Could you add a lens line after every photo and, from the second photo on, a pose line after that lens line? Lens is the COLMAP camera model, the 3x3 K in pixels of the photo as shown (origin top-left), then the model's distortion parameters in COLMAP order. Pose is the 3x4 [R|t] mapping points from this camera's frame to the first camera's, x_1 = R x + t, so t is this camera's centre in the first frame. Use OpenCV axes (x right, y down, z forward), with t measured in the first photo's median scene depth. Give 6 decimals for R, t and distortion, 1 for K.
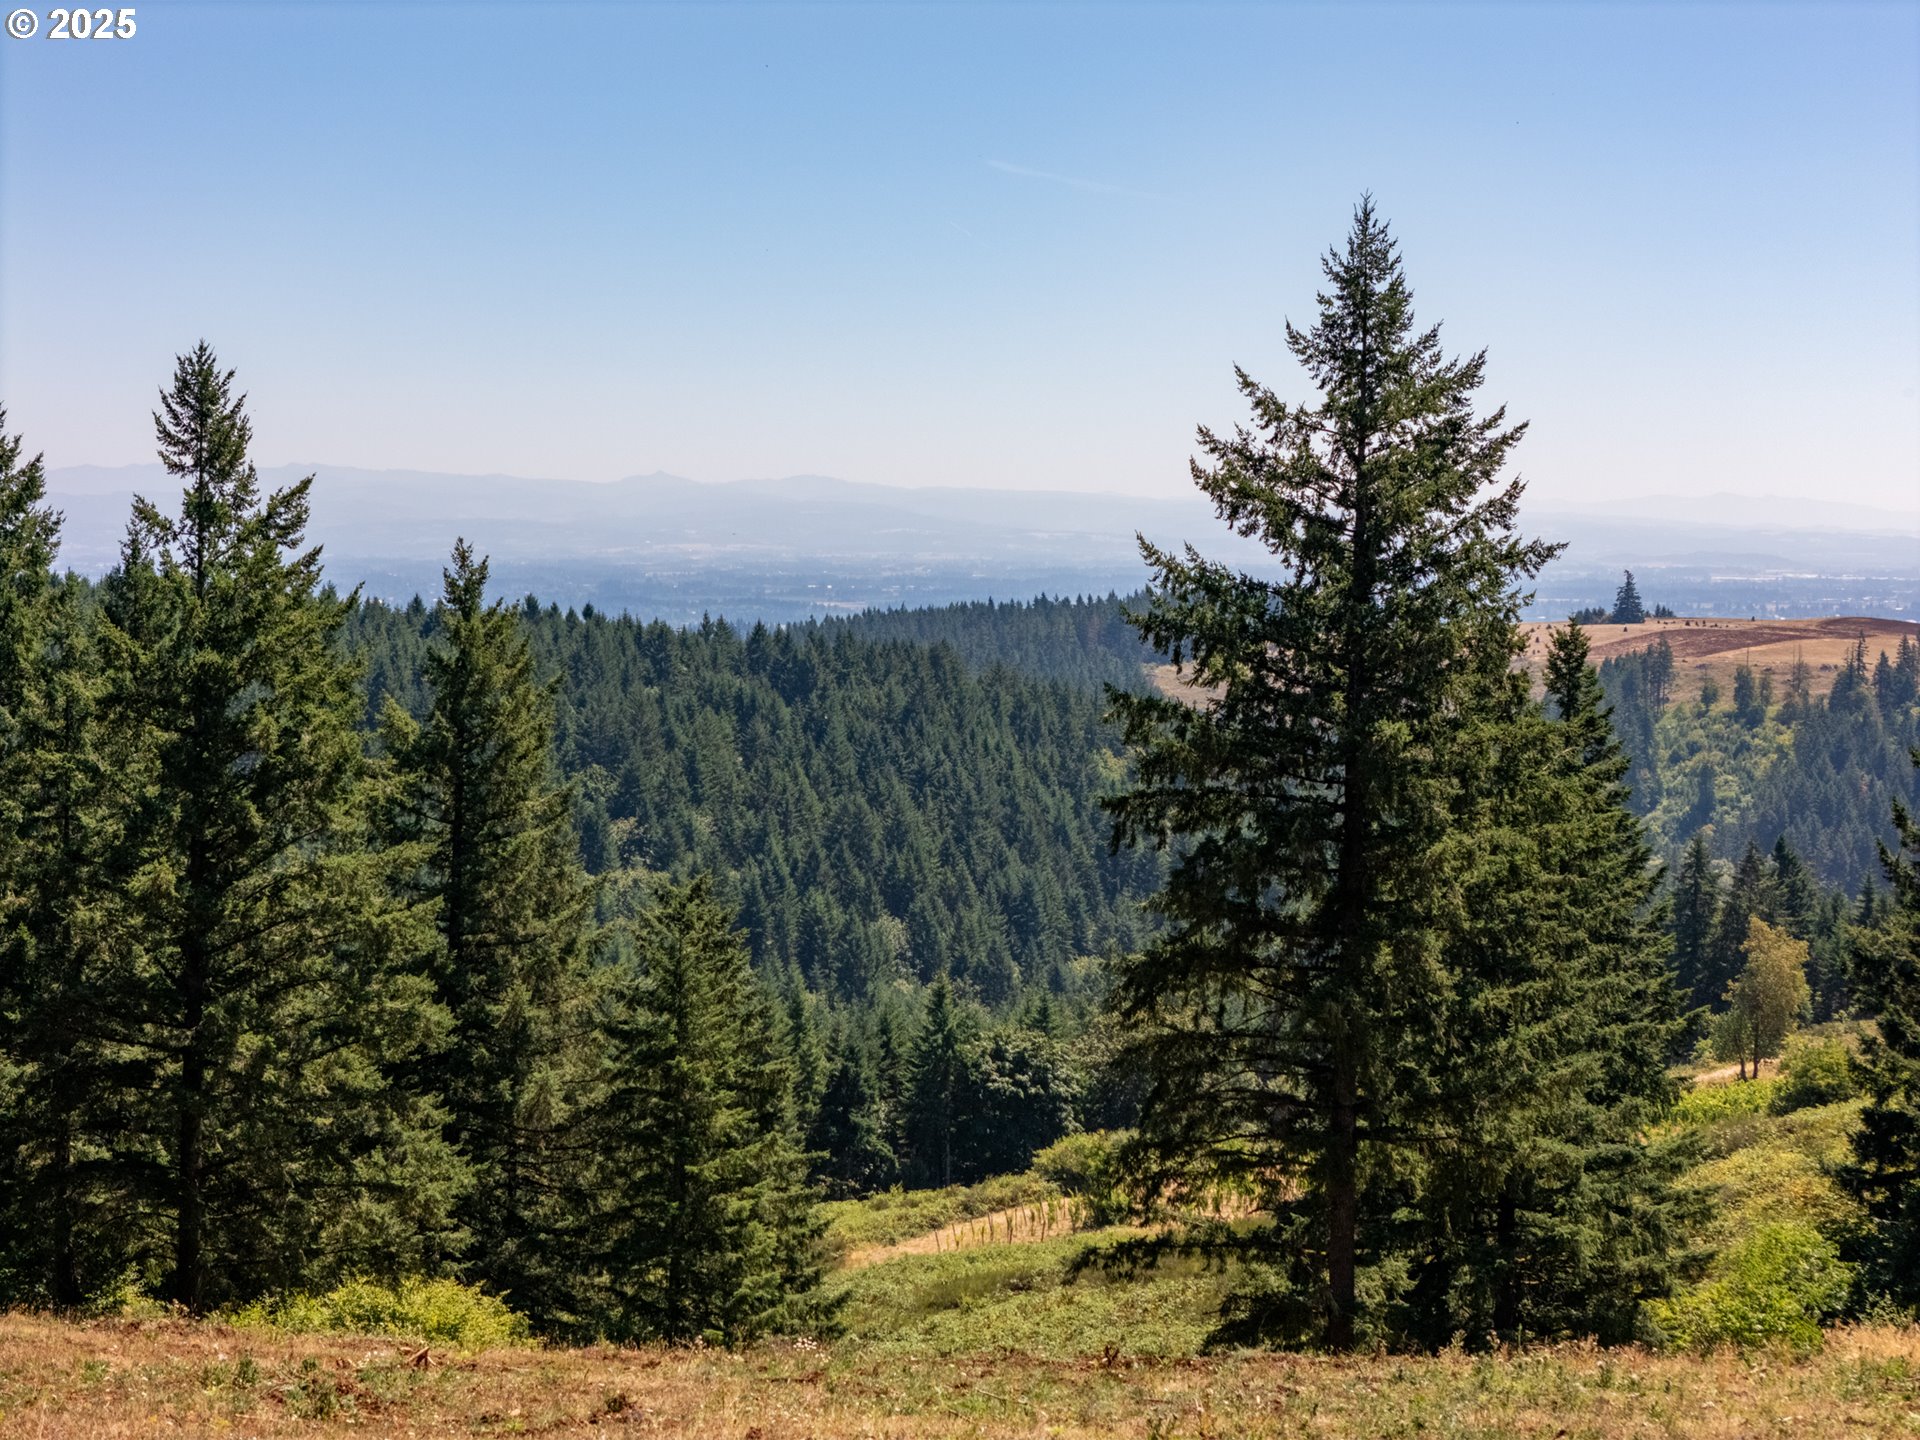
lens RADIAL K [[3853.0, 0, 943.5], [0, 3853.0, 764.0], [0, 0, 1]] dist [-0.149259, 0.000000]
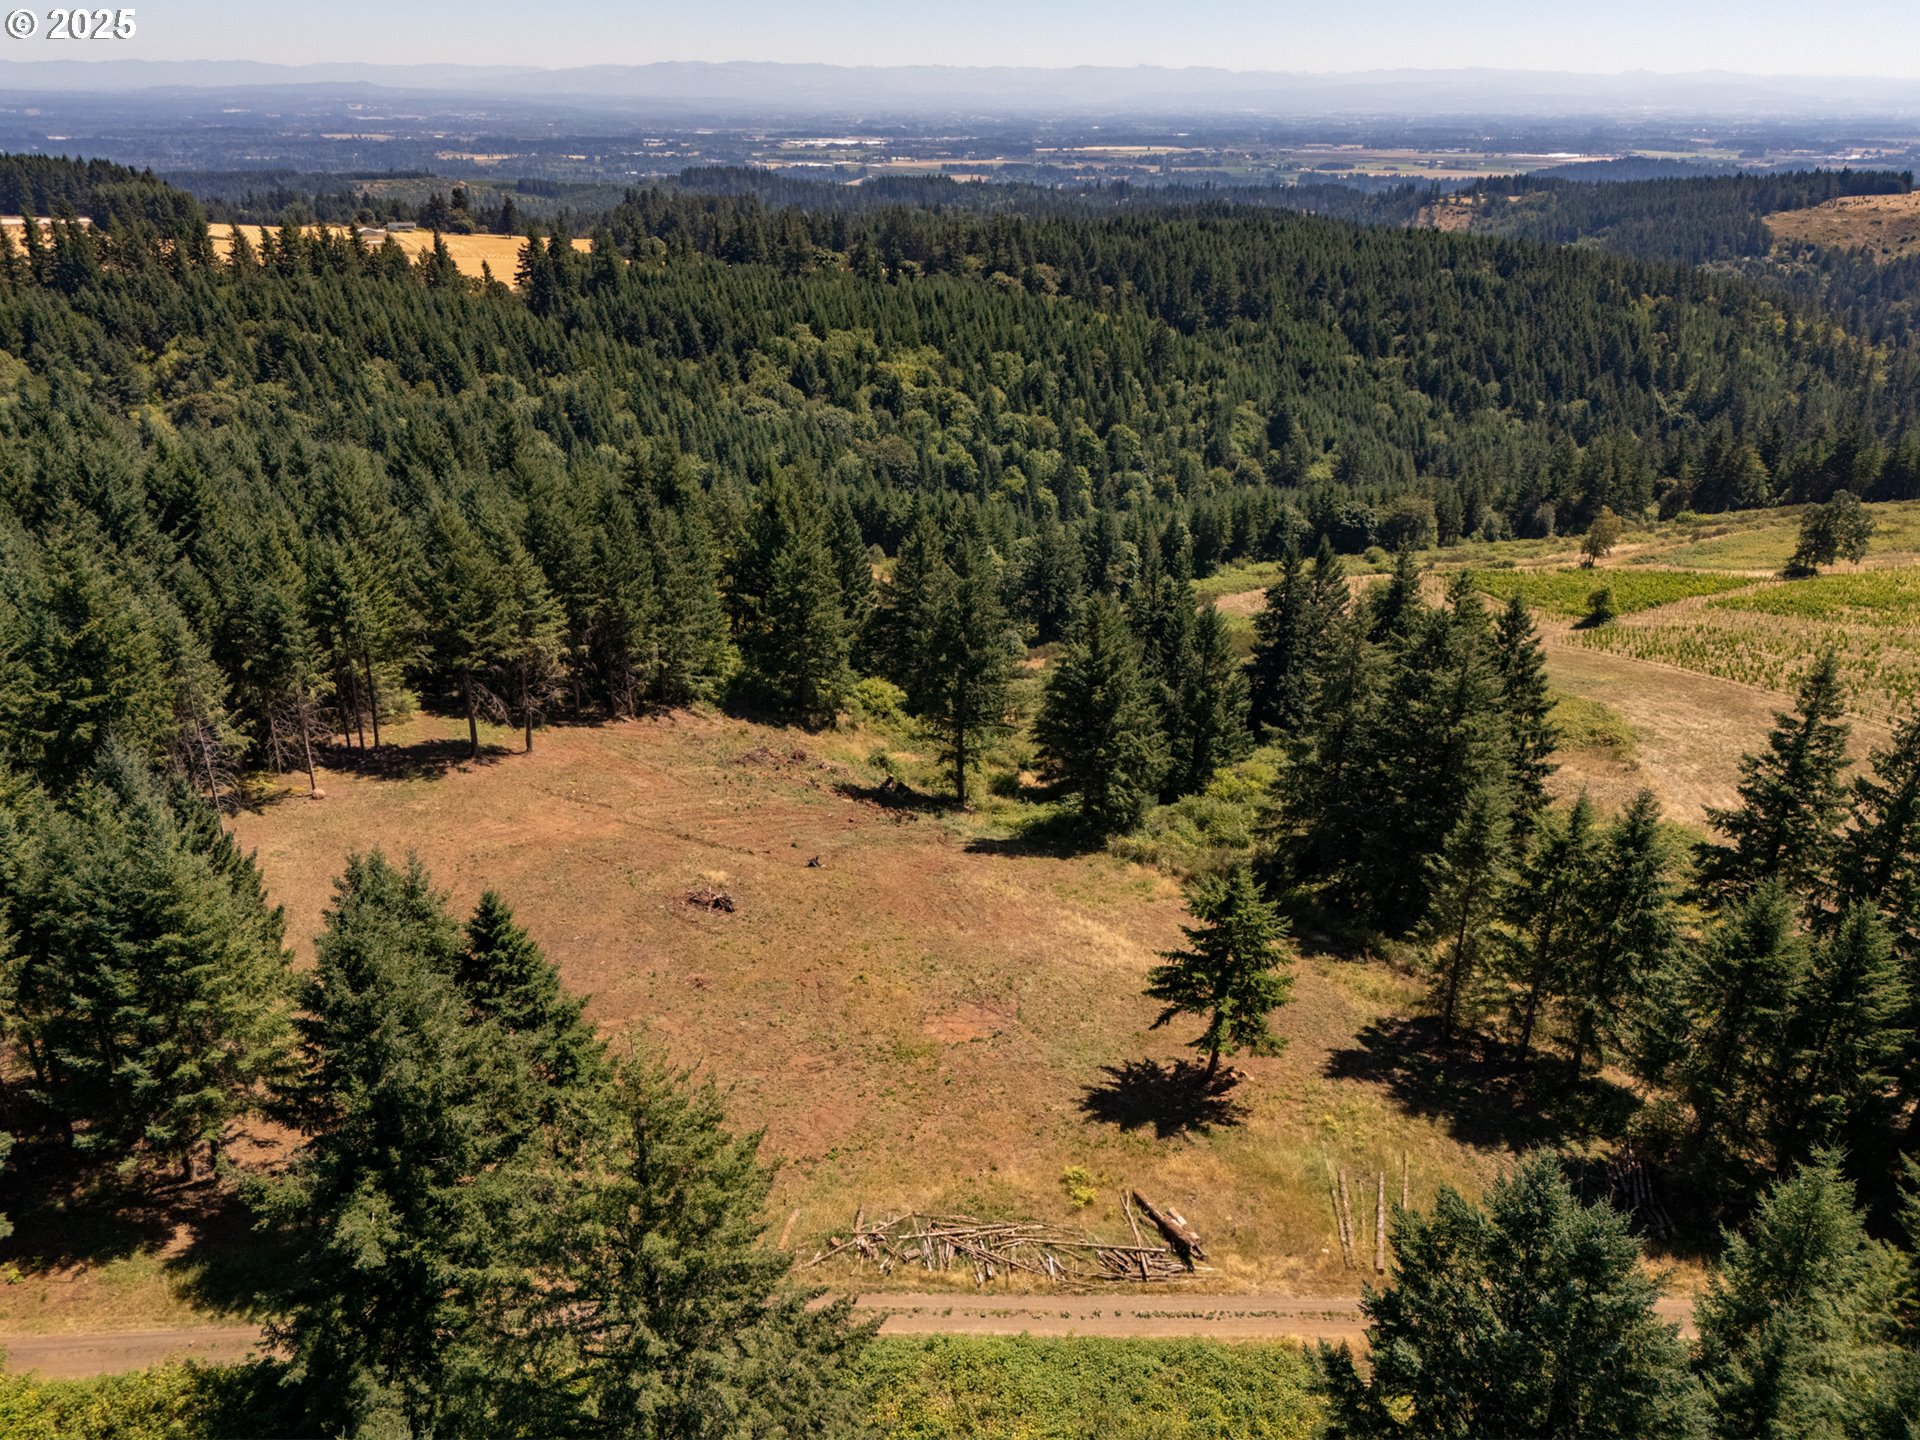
lens RADIAL K [[1415.2, 0, 953.6], [0, 1415.2, 736.9], [0, 0, 1]] dist [0.053307, -0.037682]
pose [[0.885118, 0.188421, -0.425515, 0.369039], [-0.027305, 0.933818, 0.356704, -0.223412], [0.464564, -0.304106, 0.831685, -0.197843]]
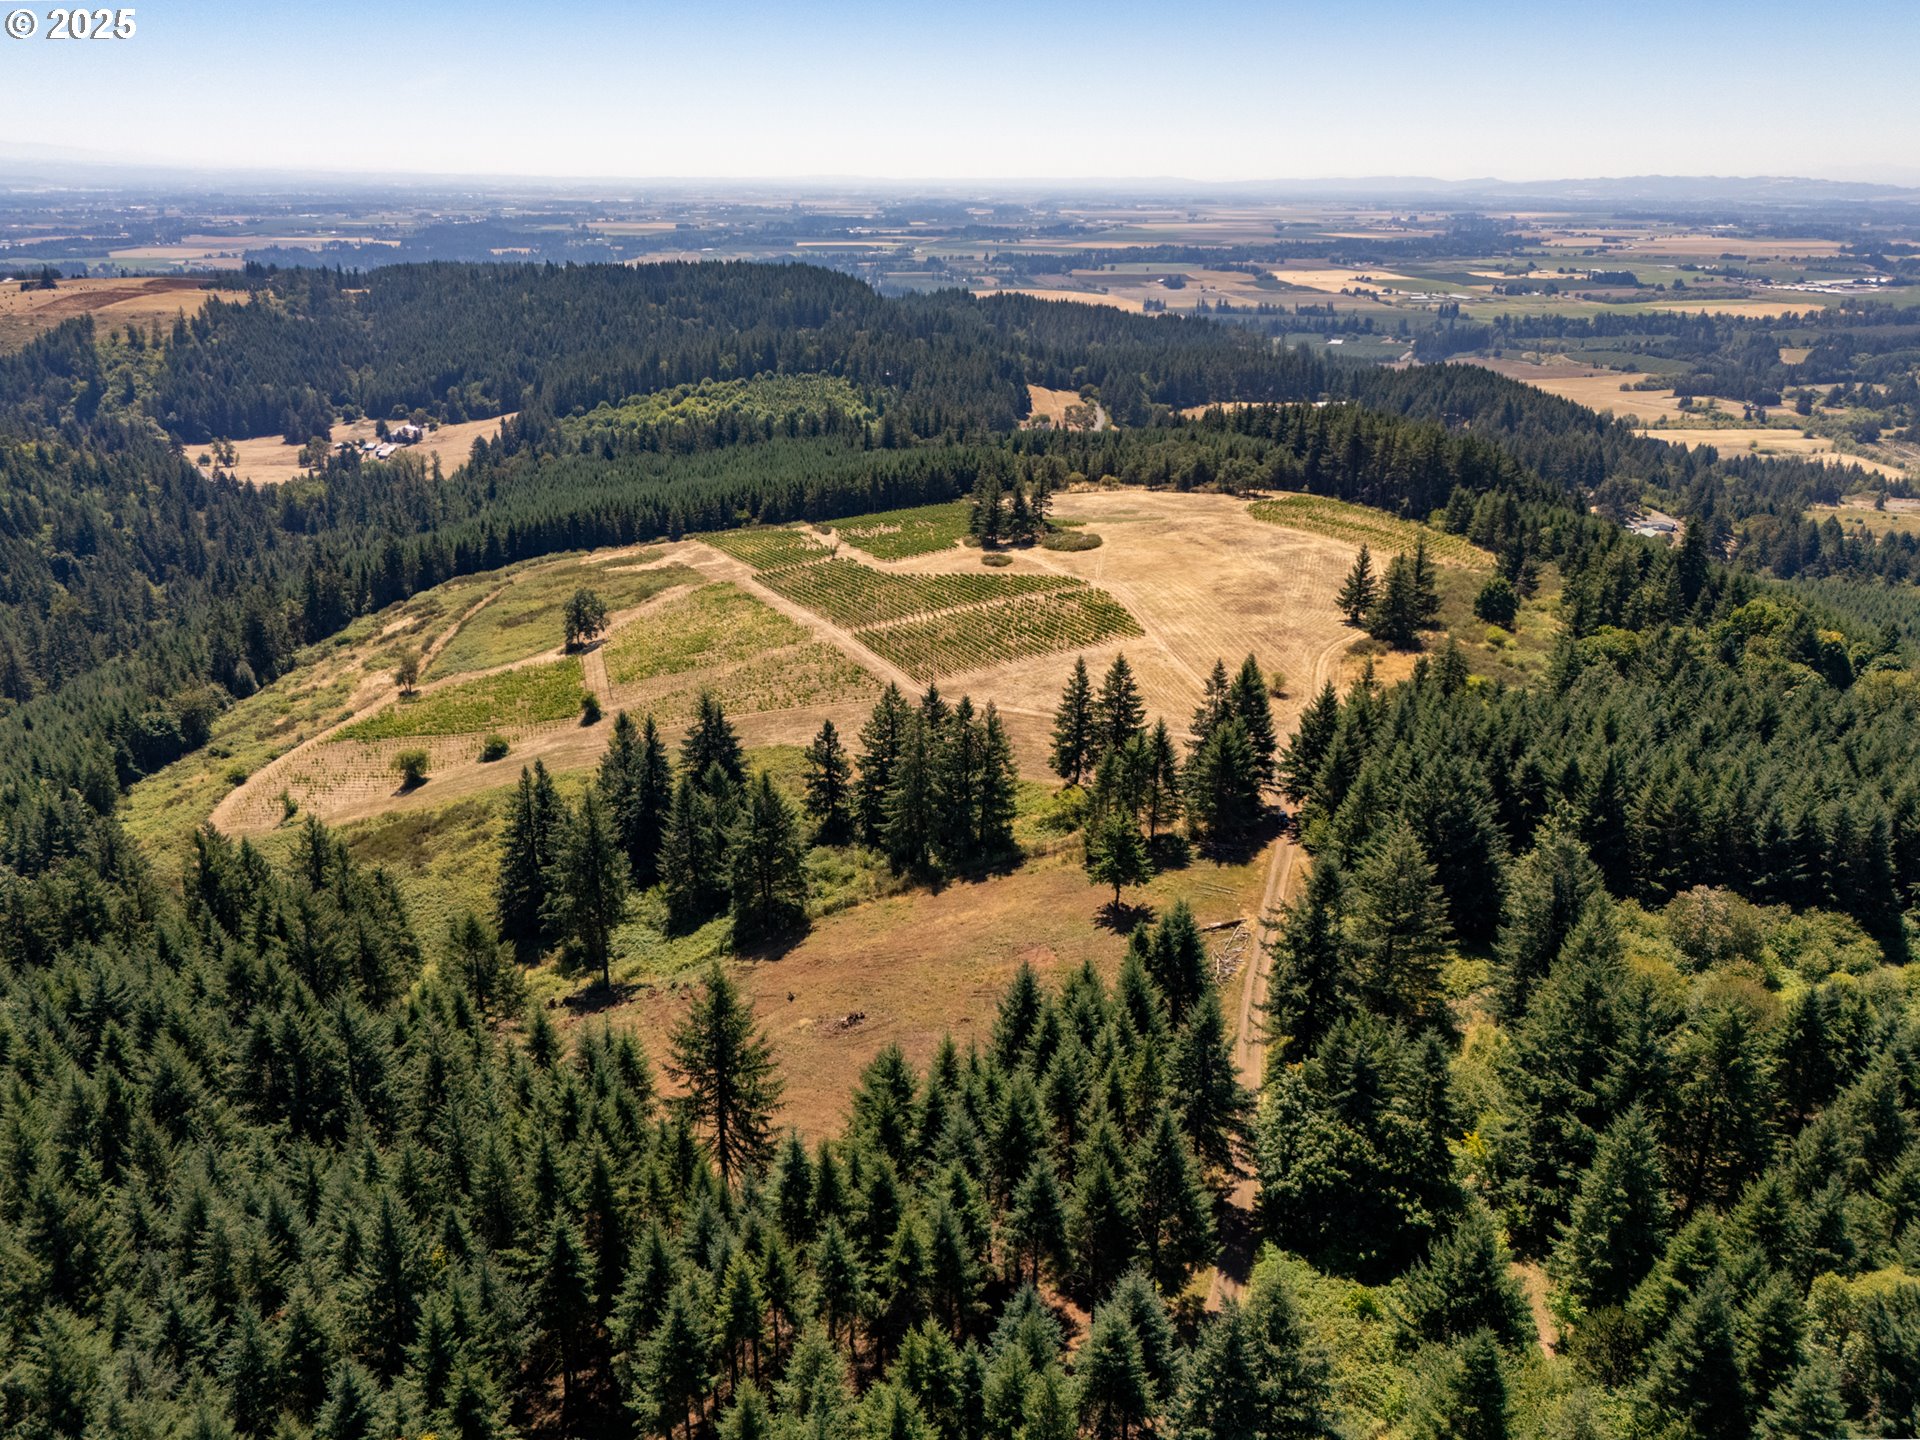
lens RADIAL K [[1425.7, 0, 972.1], [0, 1425.7, 723.7], [0, 0, 1]] dist [0.061720, -0.051831]
pose [[0.727289, -0.246940, 0.640368, -0.375907], [0.040146, 0.946739, 0.319488, -0.405349], [-0.685156, -0.206652, 0.698467, -0.417681]]
